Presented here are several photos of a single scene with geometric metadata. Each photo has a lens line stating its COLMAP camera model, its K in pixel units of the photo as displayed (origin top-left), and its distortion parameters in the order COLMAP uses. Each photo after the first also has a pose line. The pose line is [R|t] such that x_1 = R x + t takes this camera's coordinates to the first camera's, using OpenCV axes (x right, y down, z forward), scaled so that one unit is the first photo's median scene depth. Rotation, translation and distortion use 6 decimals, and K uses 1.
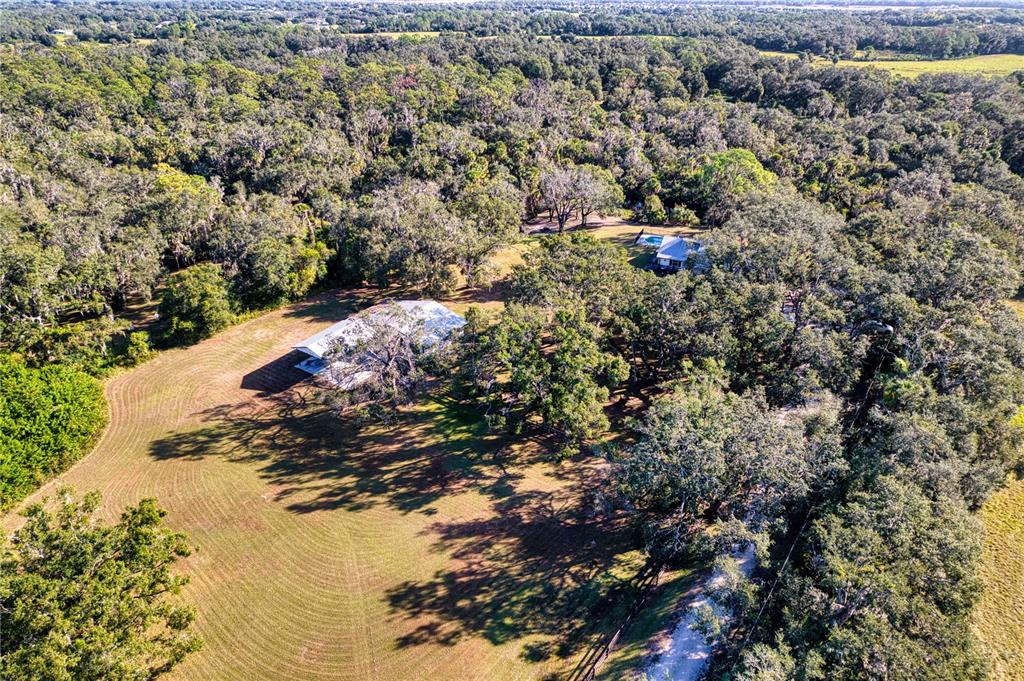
lens RADIAL K [[646.9, 0, 512.0], [0, 646.9, 340.5], [0, 0, 1]] dist [-0.079784, 0.070546]
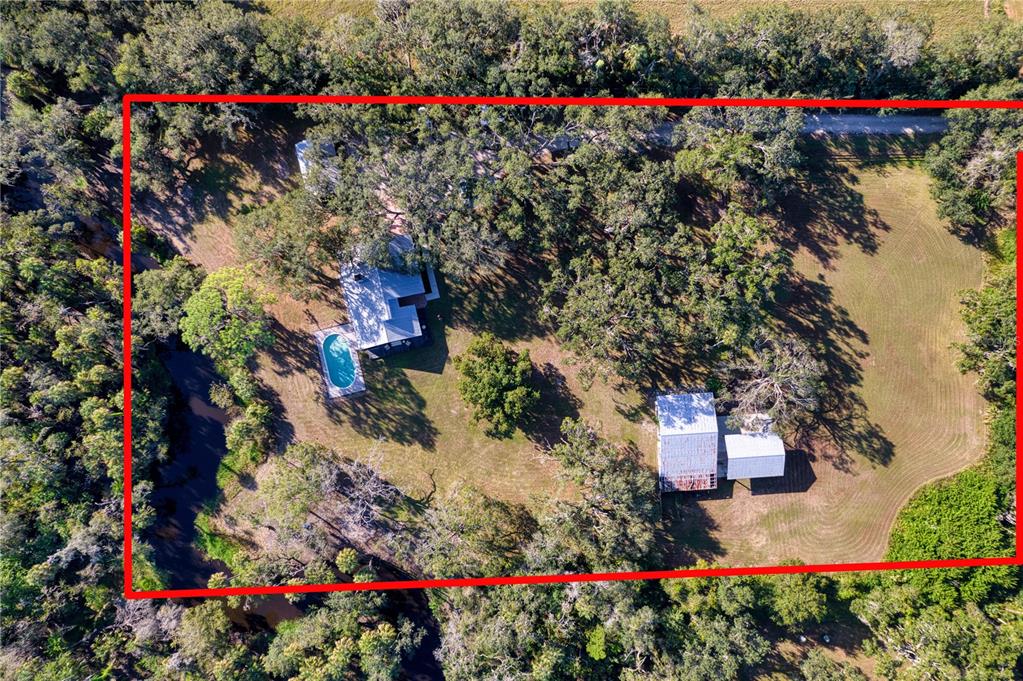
lens RADIAL K [[644.9, 0, 511.5], [0, 644.9, 340.5], [0, 0, 1]] dist [-0.048199, 0.001042]
pose [[-0.607122, -0.794600, 0.003692, 0.234565], [0.362932, -0.273163, 0.890877, -1.583967], [-0.706883, 0.542211, 0.454229, 0.865854]]
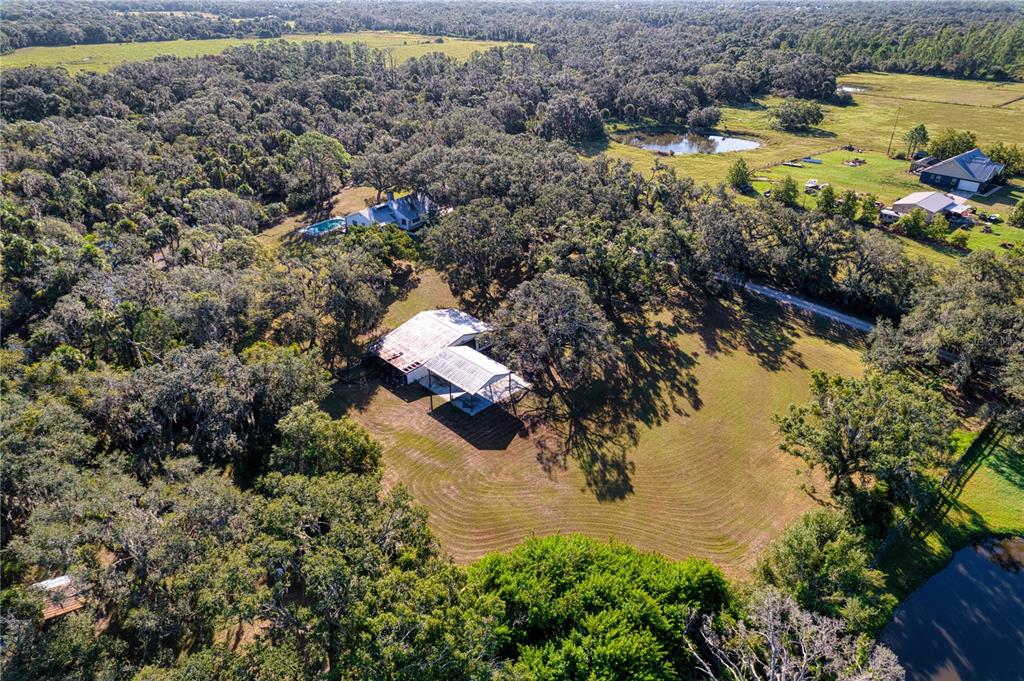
lens RADIAL K [[646.9, 0, 512.0], [0, 646.9, 340.5], [0, 0, 1]] dist [-0.079784, 0.070546]
pose [[0.201605, -0.471817, 0.858338, -1.389932], [0.457573, 0.820195, 0.343376, -0.431592], [-0.866015, 0.323526, 0.381246, 0.763892]]
